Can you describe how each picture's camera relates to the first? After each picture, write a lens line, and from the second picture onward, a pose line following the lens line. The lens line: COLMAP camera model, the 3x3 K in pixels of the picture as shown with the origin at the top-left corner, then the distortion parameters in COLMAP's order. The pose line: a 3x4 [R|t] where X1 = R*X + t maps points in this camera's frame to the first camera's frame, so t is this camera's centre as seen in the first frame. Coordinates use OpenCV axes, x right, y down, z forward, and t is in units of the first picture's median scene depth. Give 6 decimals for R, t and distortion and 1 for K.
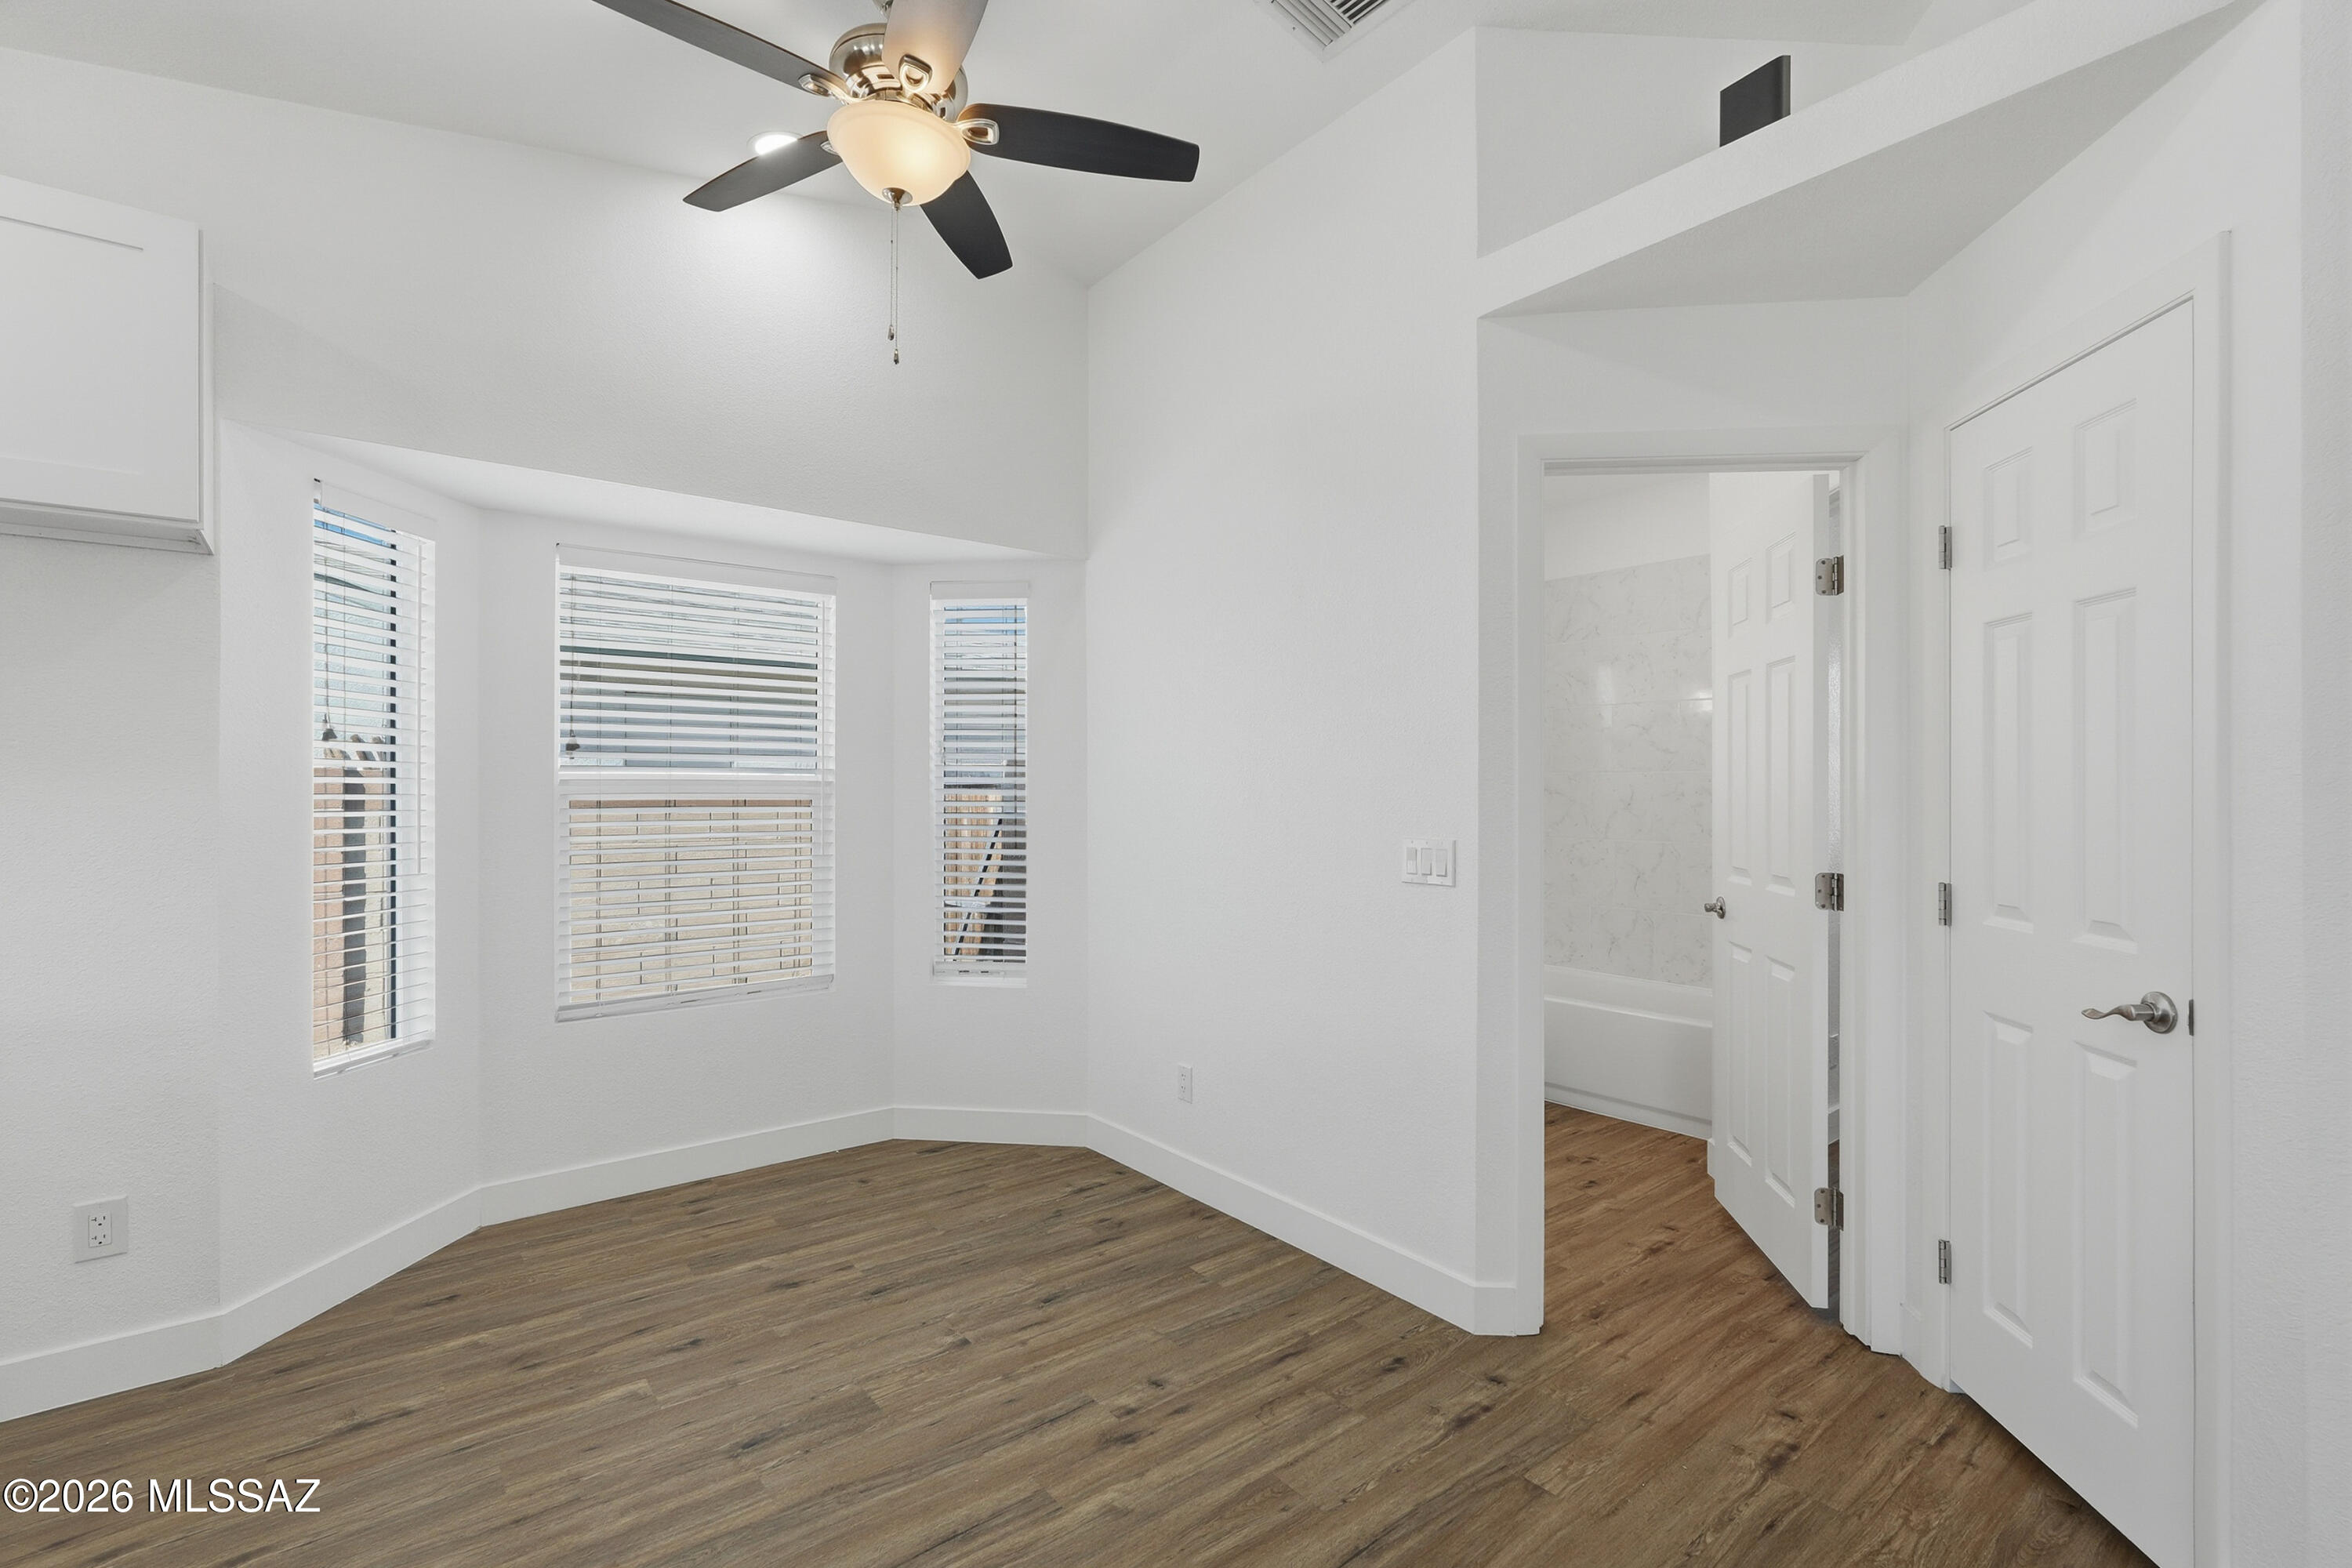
lens RADIAL K [[1040.5, 0, 1193.3], [0, 1040.5, 791.2], [0, 0, 1]] dist [-0.016529, 0.006677]
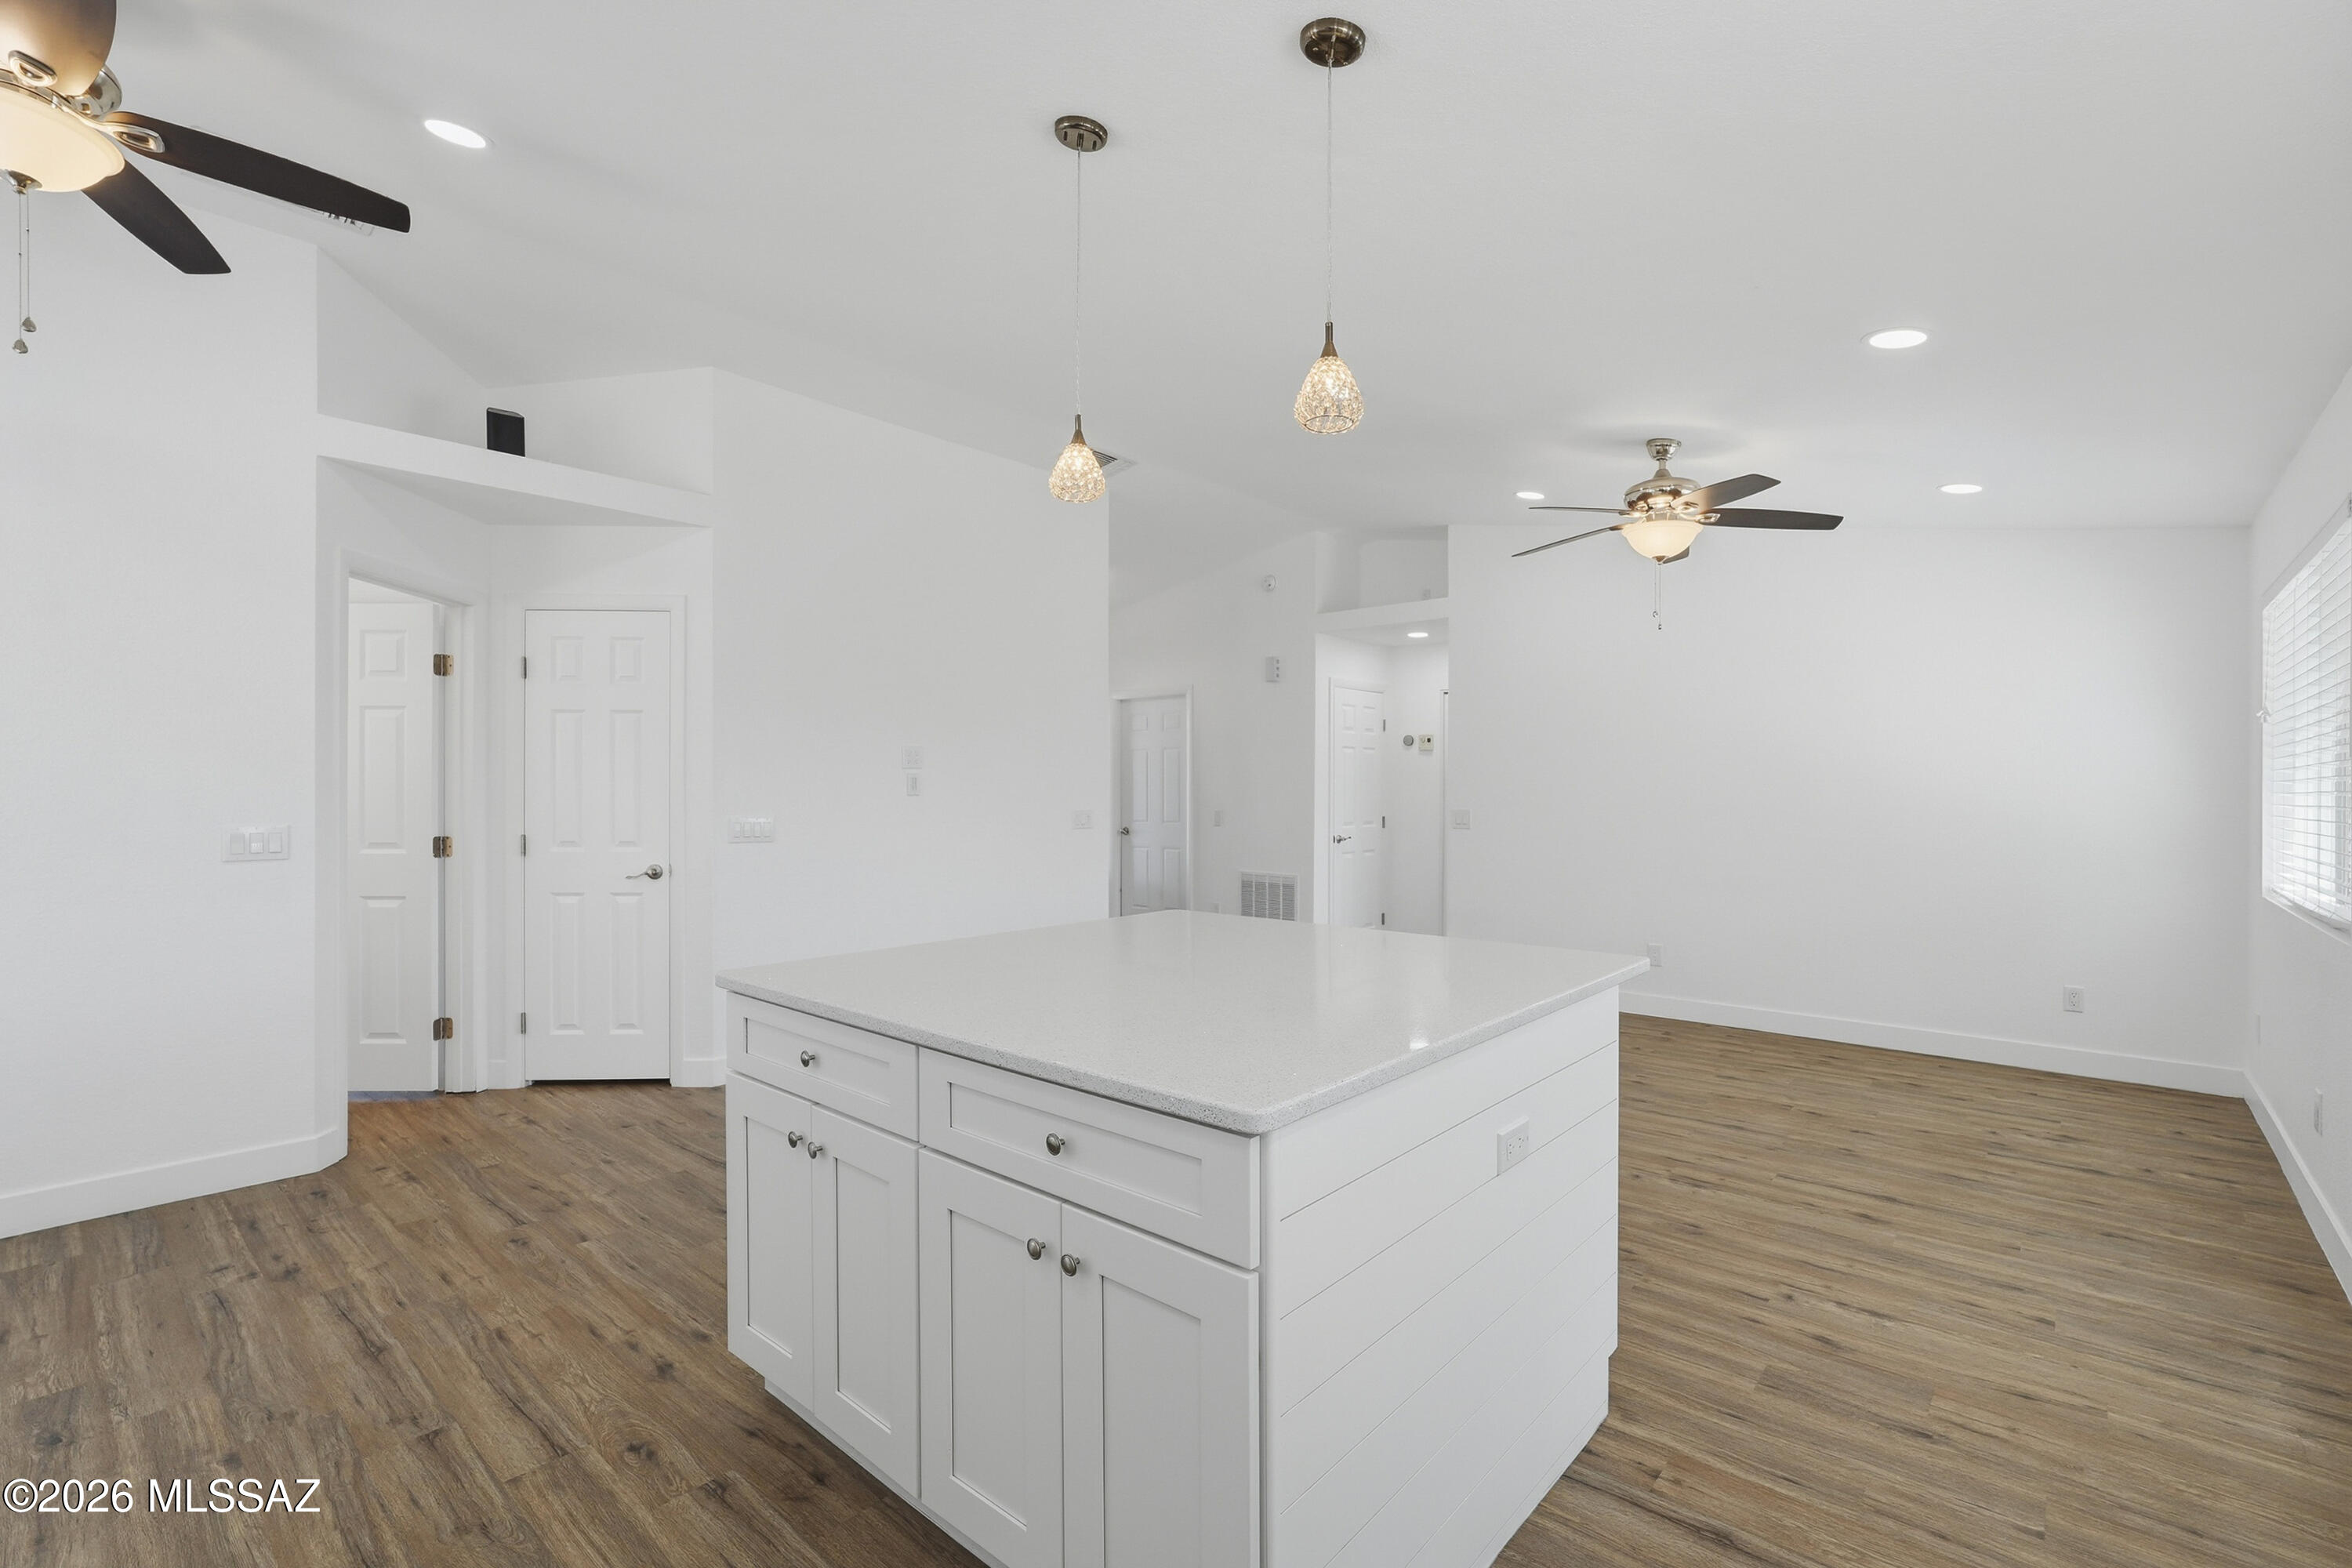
lens RADIAL K [[1040.5, 0, 1182.6], [0, 1040.5, 789.3], [0, 0, 1]] dist [-0.016529, 0.006677]
pose [[-0.175912, -0.001706, 0.984404, -1.380704], [-0.002452, 0.999996, 0.001294, -0.005385], [-0.984403, -0.002186, -0.175915, 0.084666]]
